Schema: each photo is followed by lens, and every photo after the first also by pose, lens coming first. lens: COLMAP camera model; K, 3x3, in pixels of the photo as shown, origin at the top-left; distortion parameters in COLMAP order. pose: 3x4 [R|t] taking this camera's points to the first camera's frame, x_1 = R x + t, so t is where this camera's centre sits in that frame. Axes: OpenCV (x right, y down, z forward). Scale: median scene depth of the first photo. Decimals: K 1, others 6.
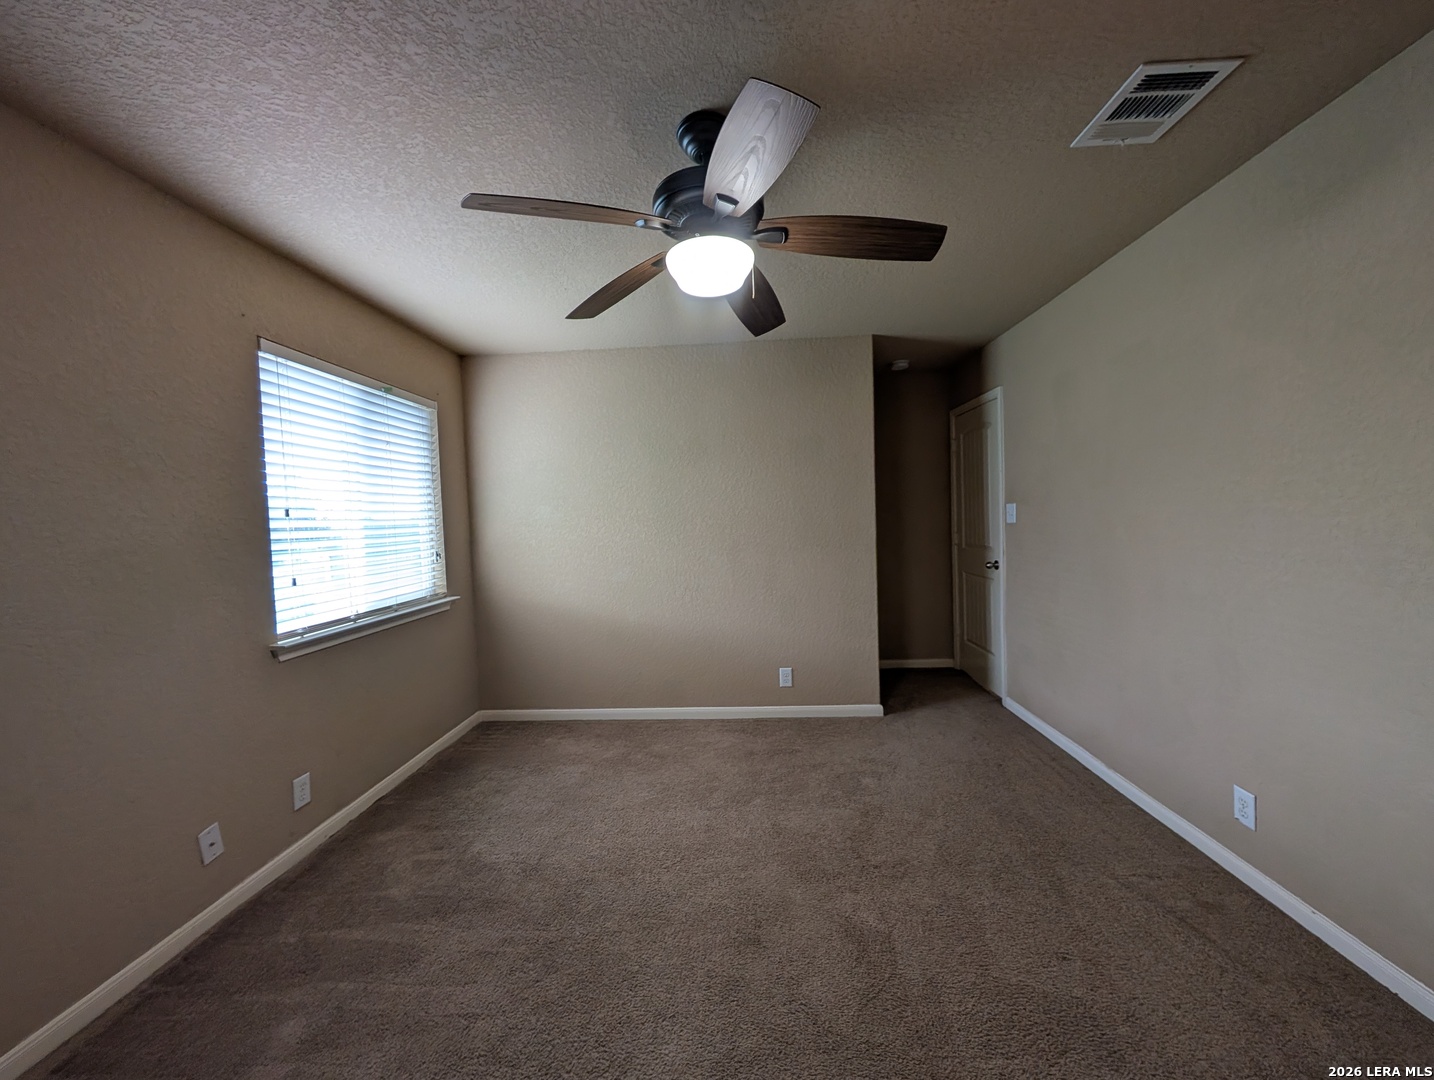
lens RADIAL K [[547.3, 0, 723.5], [0, 547.3, 542.1], [0, 0, 1]] dist [0.000559, 0.000160]
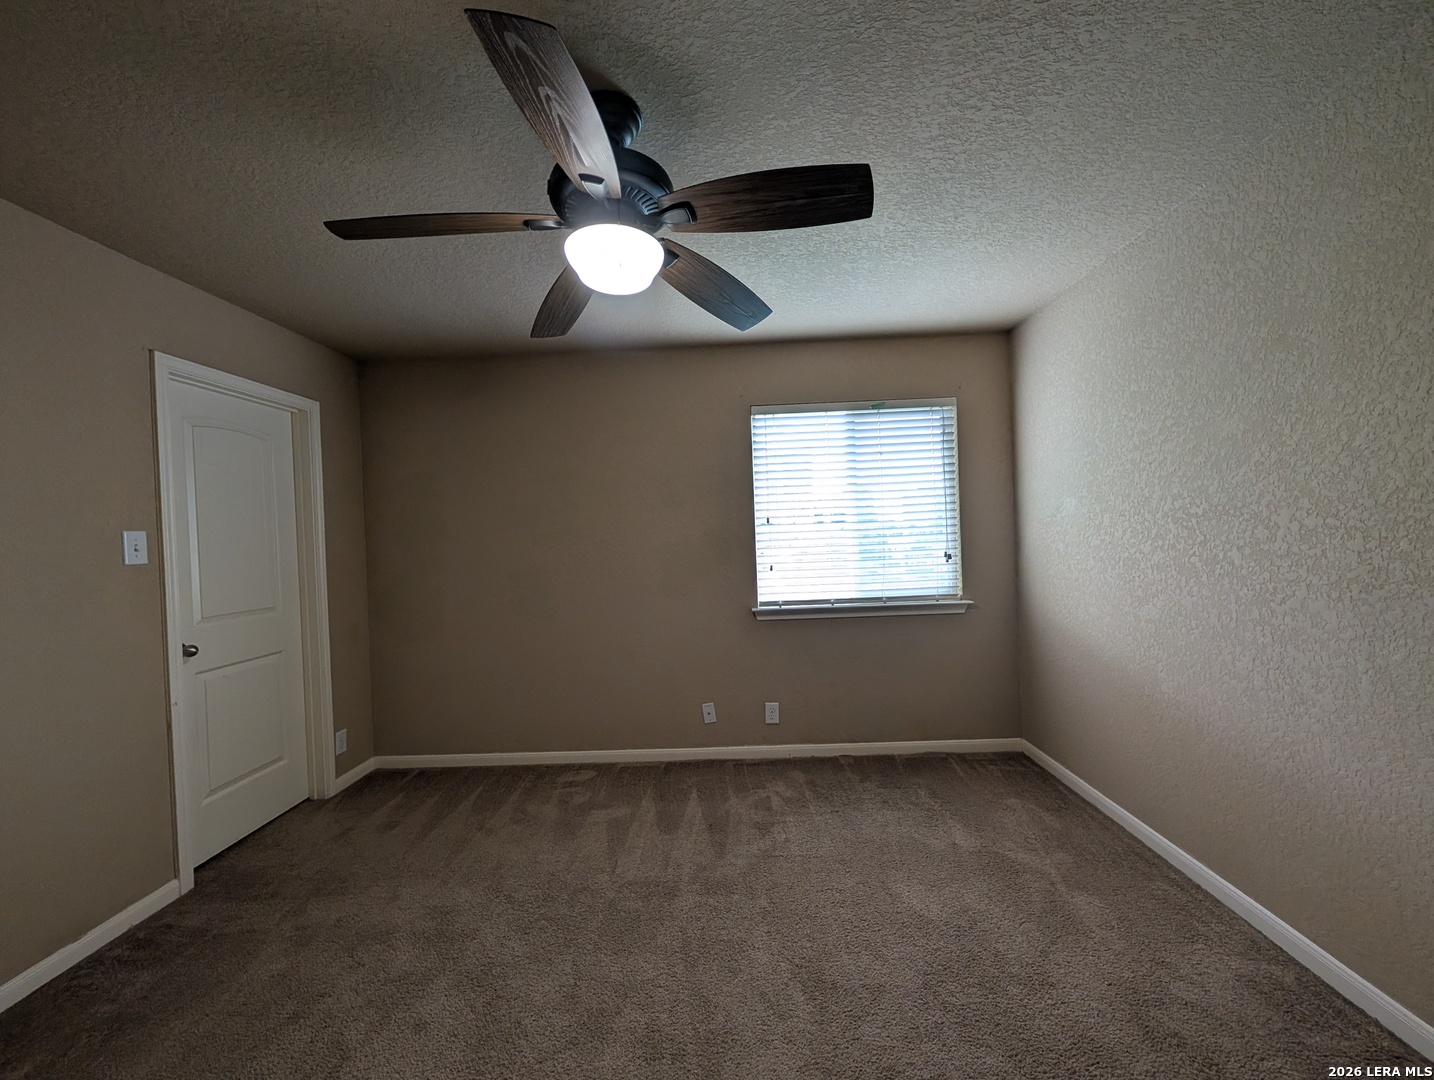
lens RADIAL K [[547.3, 0, 723.5], [0, 547.3, 542.1], [0, 0, 1]] dist [0.000559, 0.000160]
pose [[0.014138, 0.043938, -0.998934, 0.531292], [-0.006526, 0.999017, 0.043849, -0.047840], [0.999879, 0.005899, 0.014410, 0.690994]]
